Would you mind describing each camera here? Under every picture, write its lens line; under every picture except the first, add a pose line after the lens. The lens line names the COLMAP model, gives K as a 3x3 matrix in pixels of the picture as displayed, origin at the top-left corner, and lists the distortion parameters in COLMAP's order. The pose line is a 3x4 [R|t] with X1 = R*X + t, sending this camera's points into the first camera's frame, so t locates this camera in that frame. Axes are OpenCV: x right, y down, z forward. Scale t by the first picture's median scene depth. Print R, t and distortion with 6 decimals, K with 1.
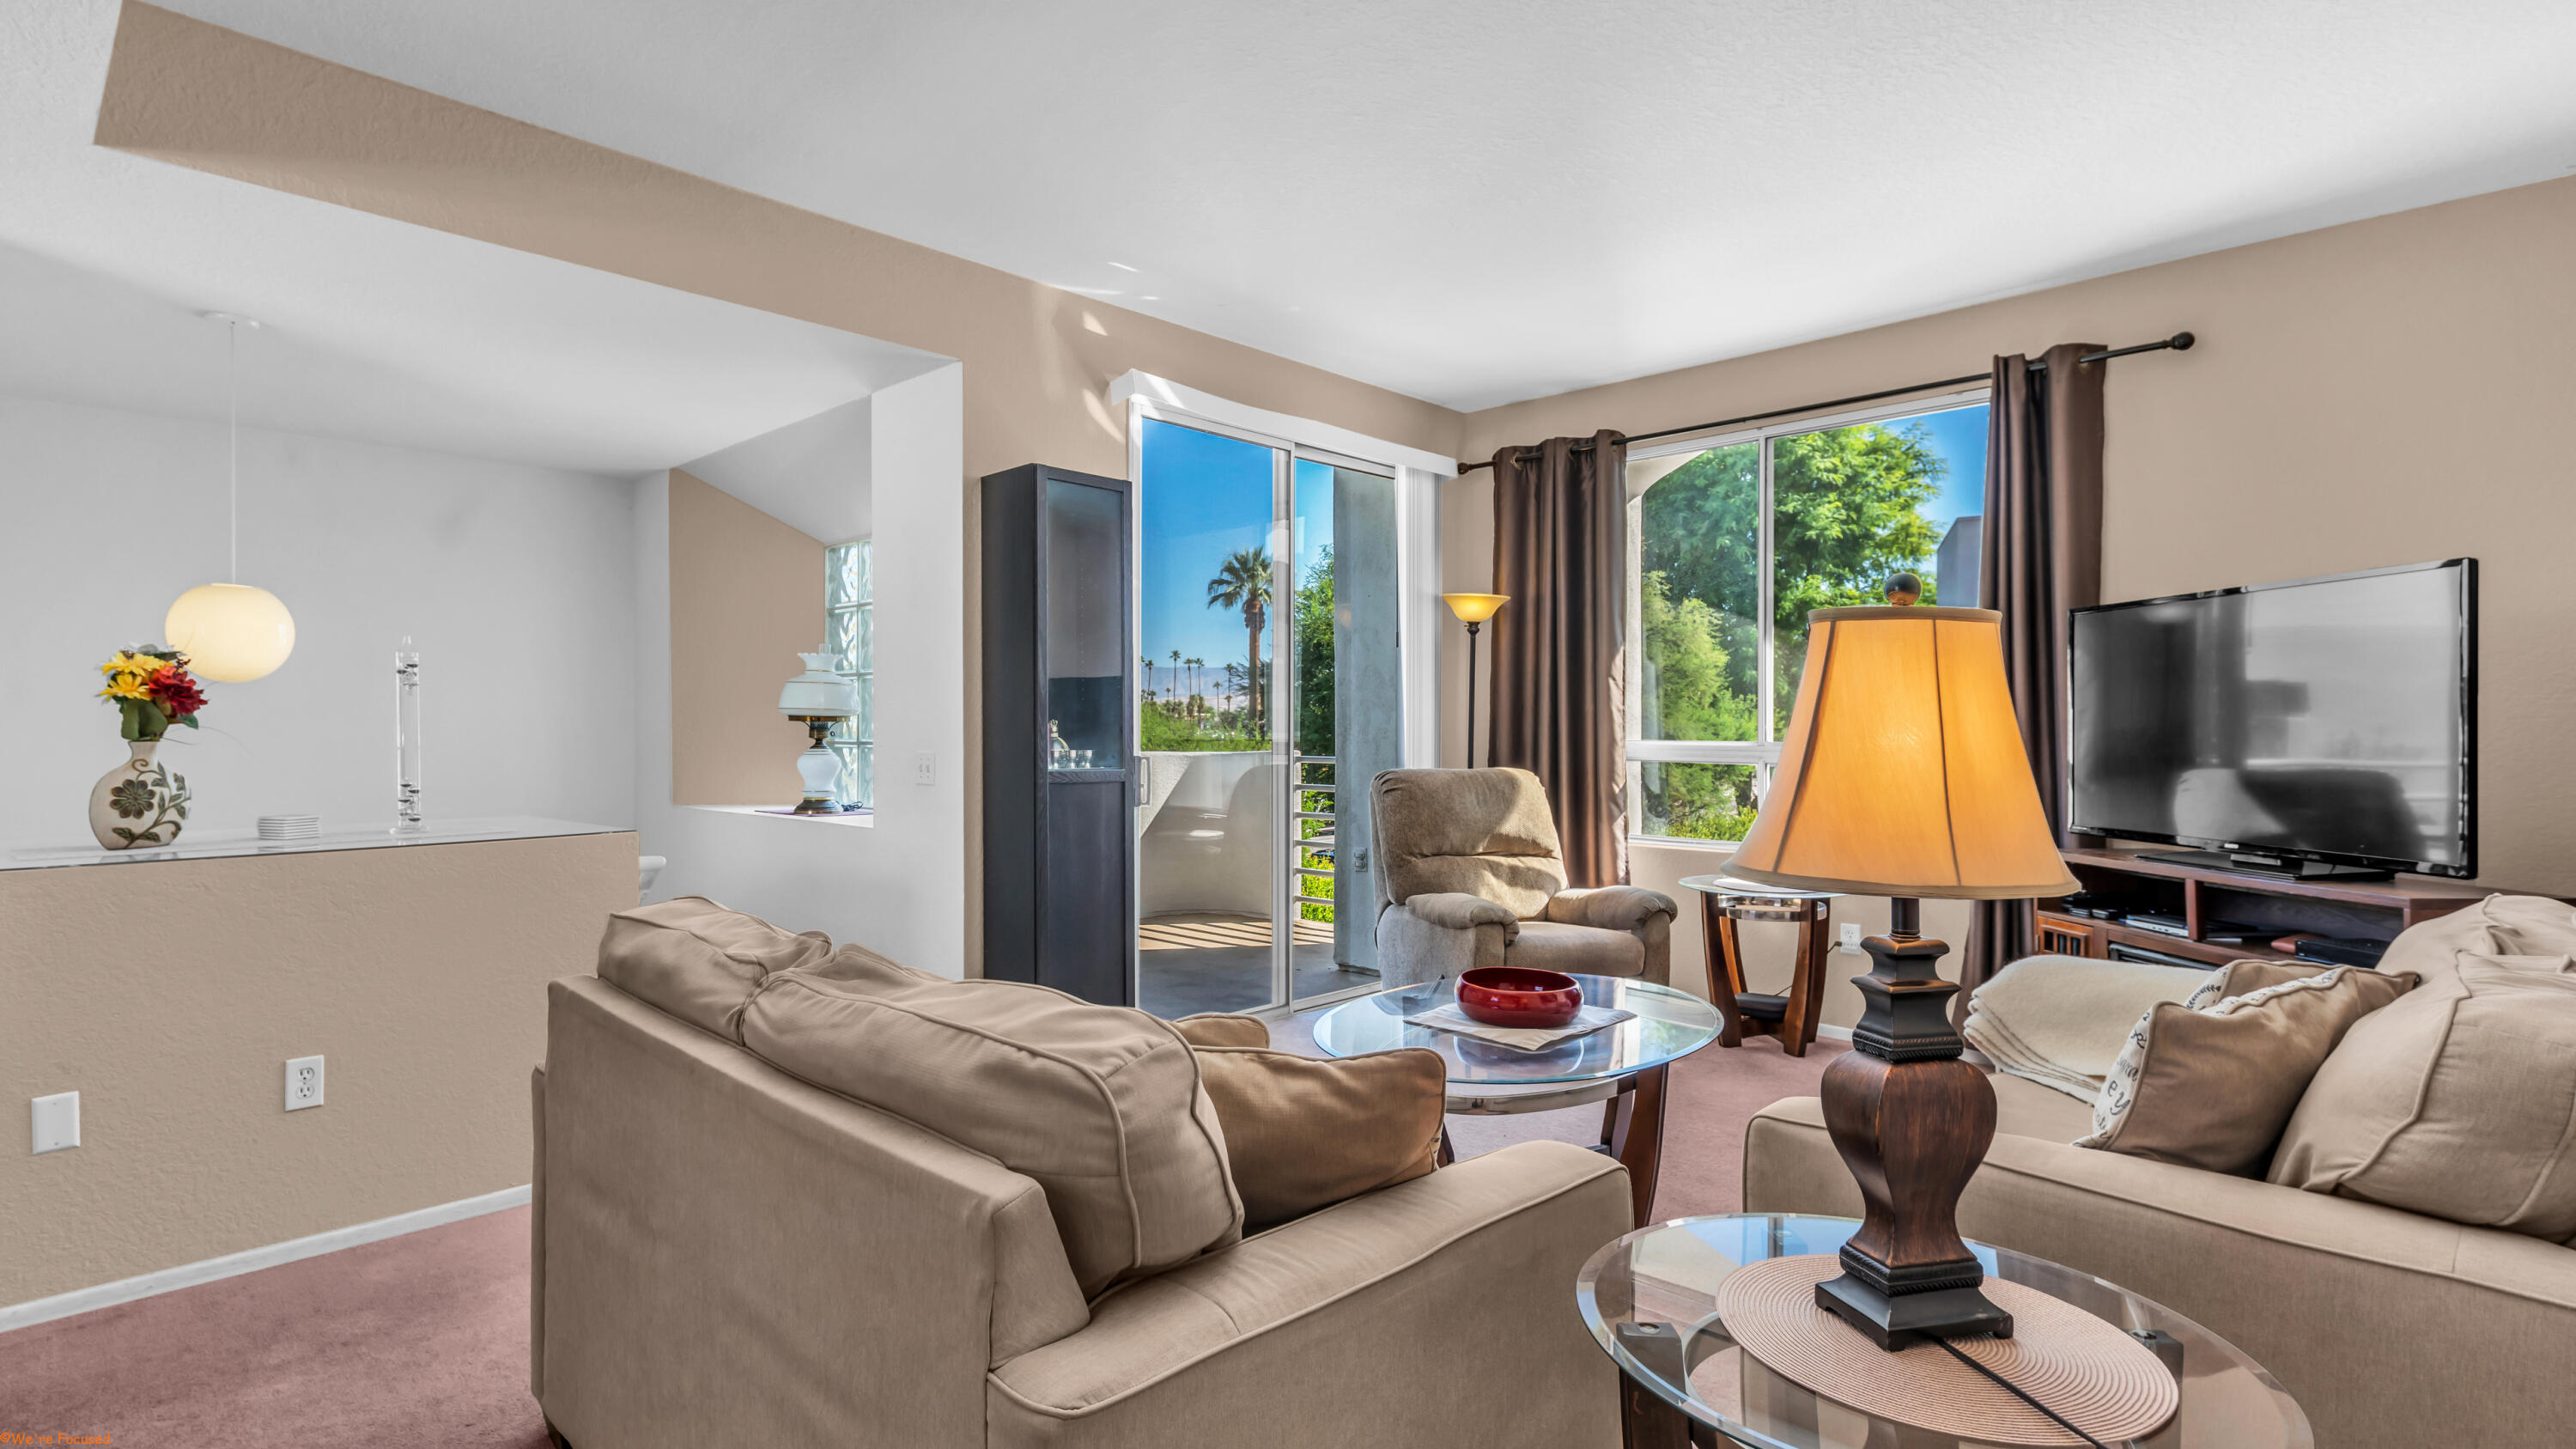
lens RADIAL K [[1248.2, 0, 1274.2], [0, 1248.2, 731.4], [0, 0, 1]] dist [0.004706, 0.000720]
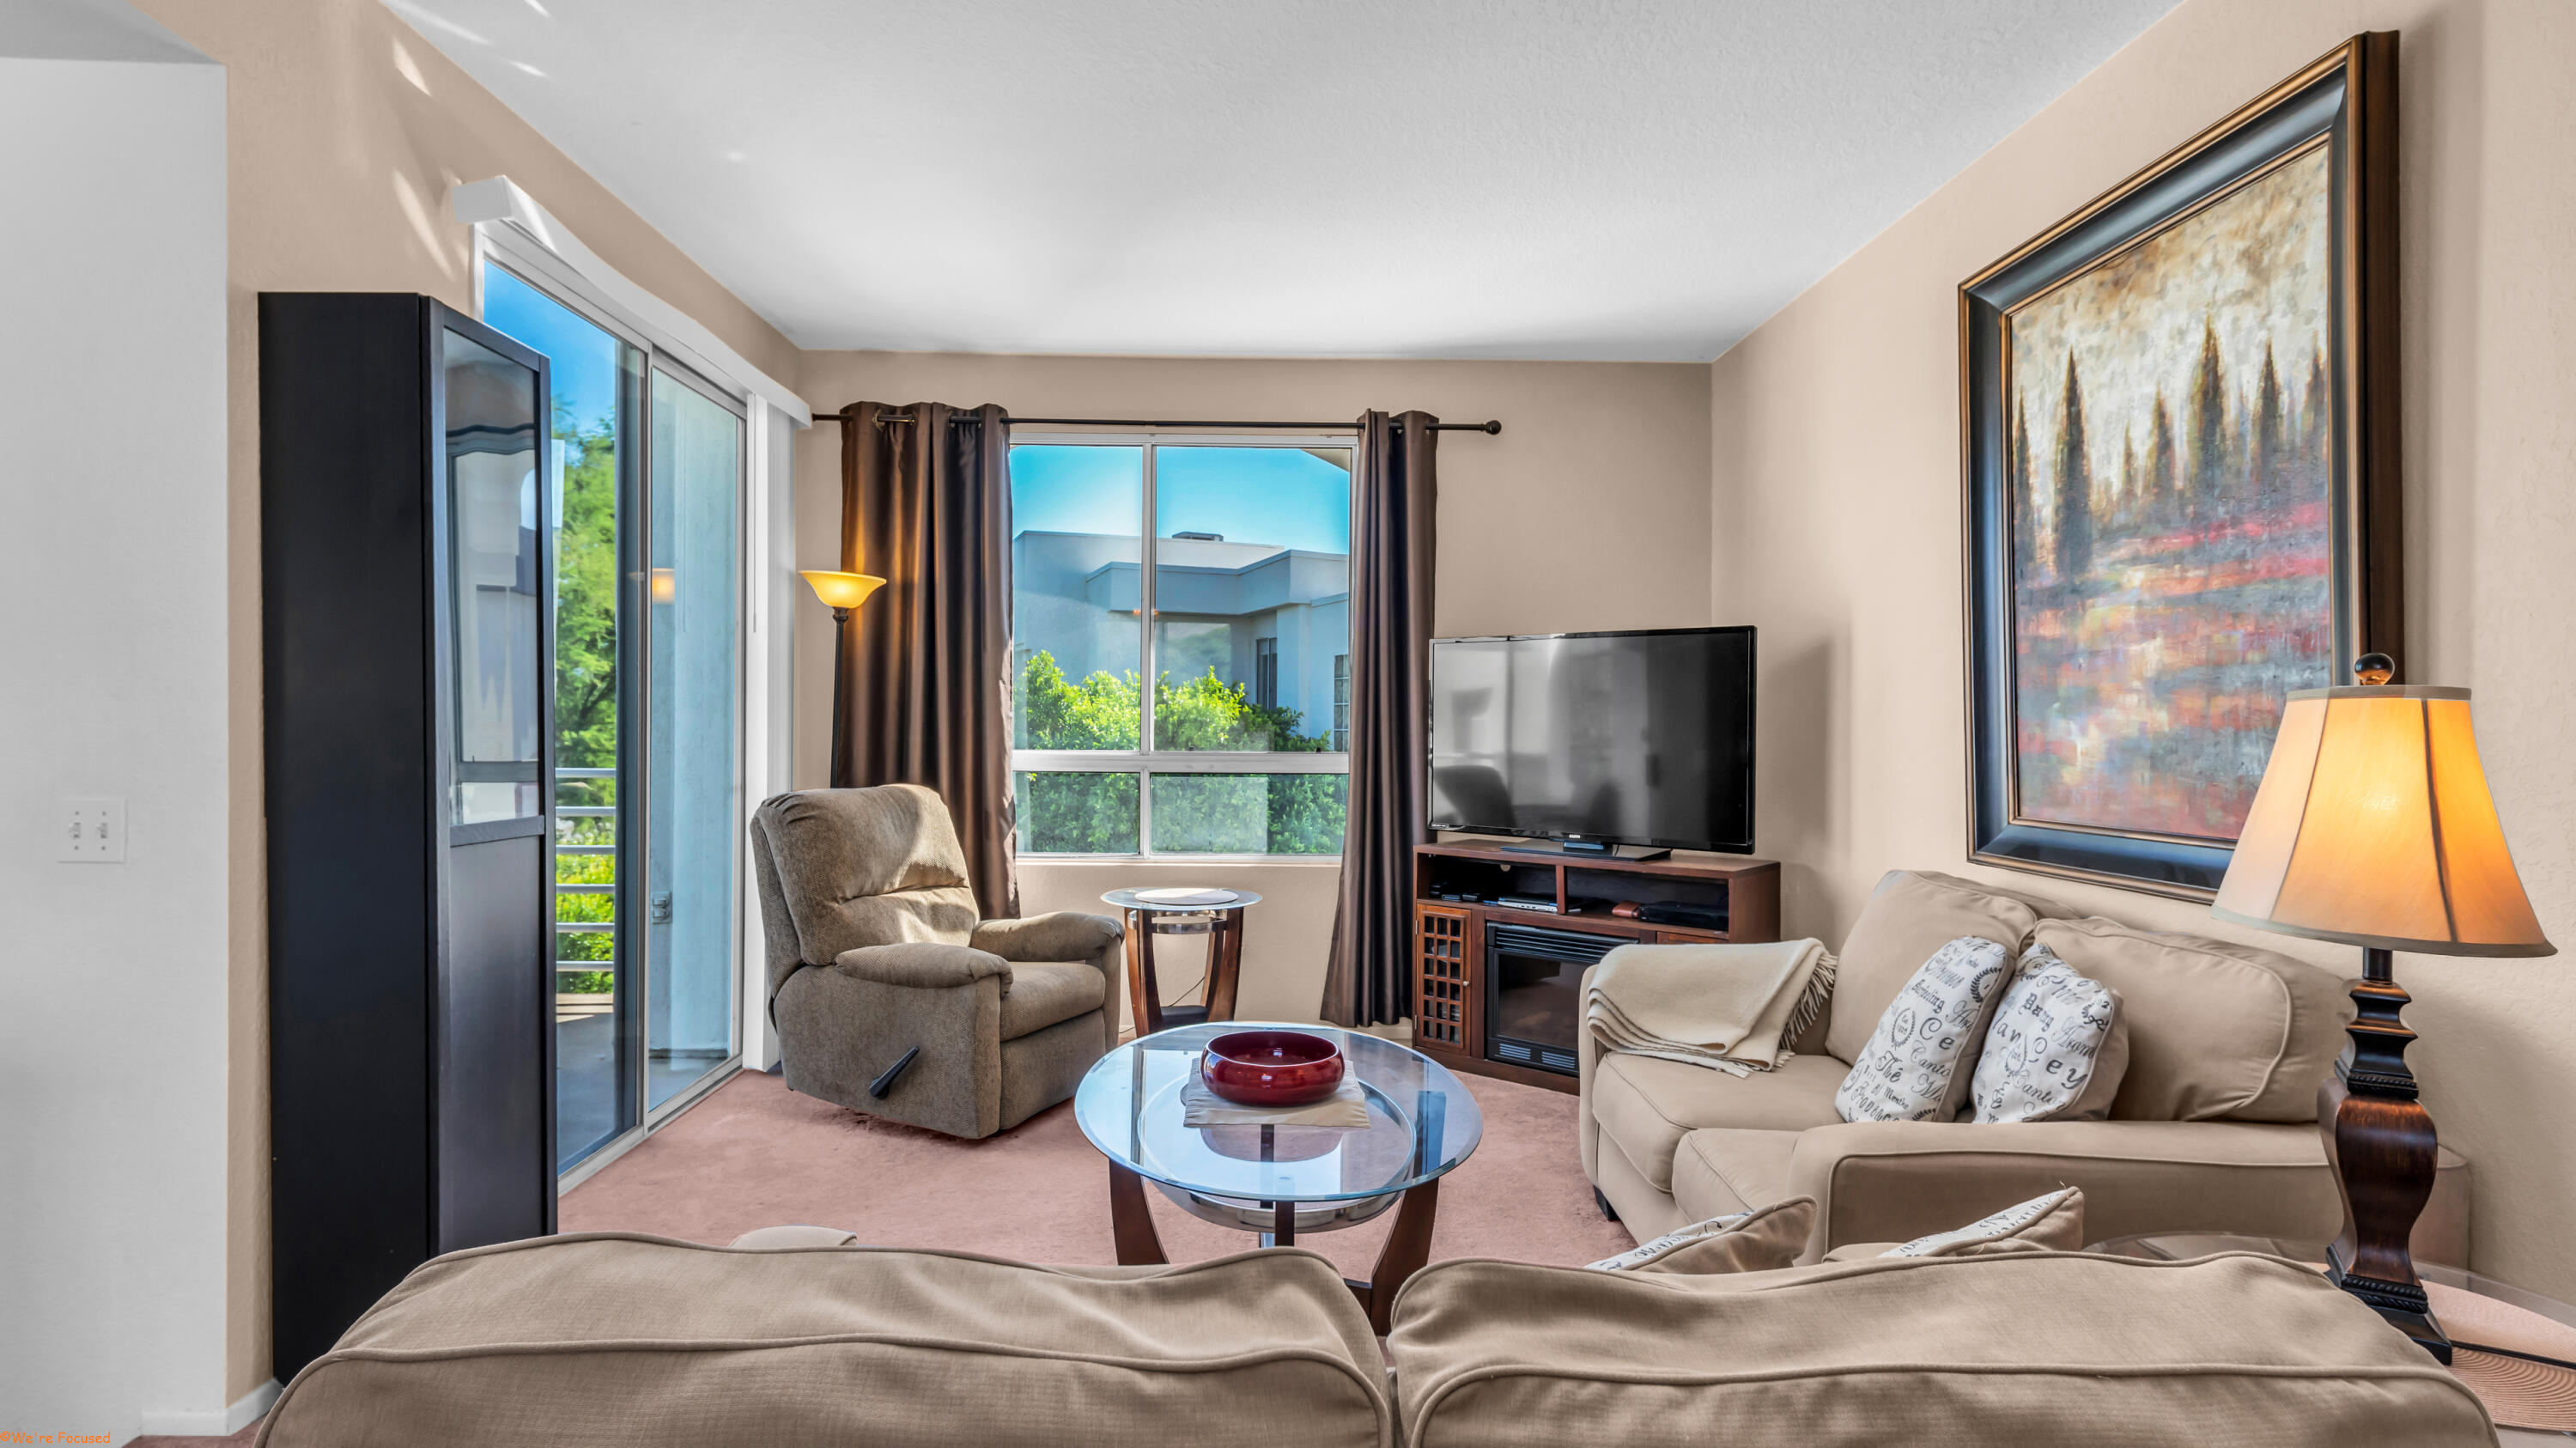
lens RADIAL K [[1248.2, 0, 1290.0], [0, 1248.2, 723.9], [0, 0, 1]] dist [0.004706, 0.000720]
pose [[0.699469, 0.005074, 0.714645, -0.249477], [-0.007598, 0.999971, 0.000336, -0.014729], [-0.714623, -0.005665, 0.699487, 0.238508]]
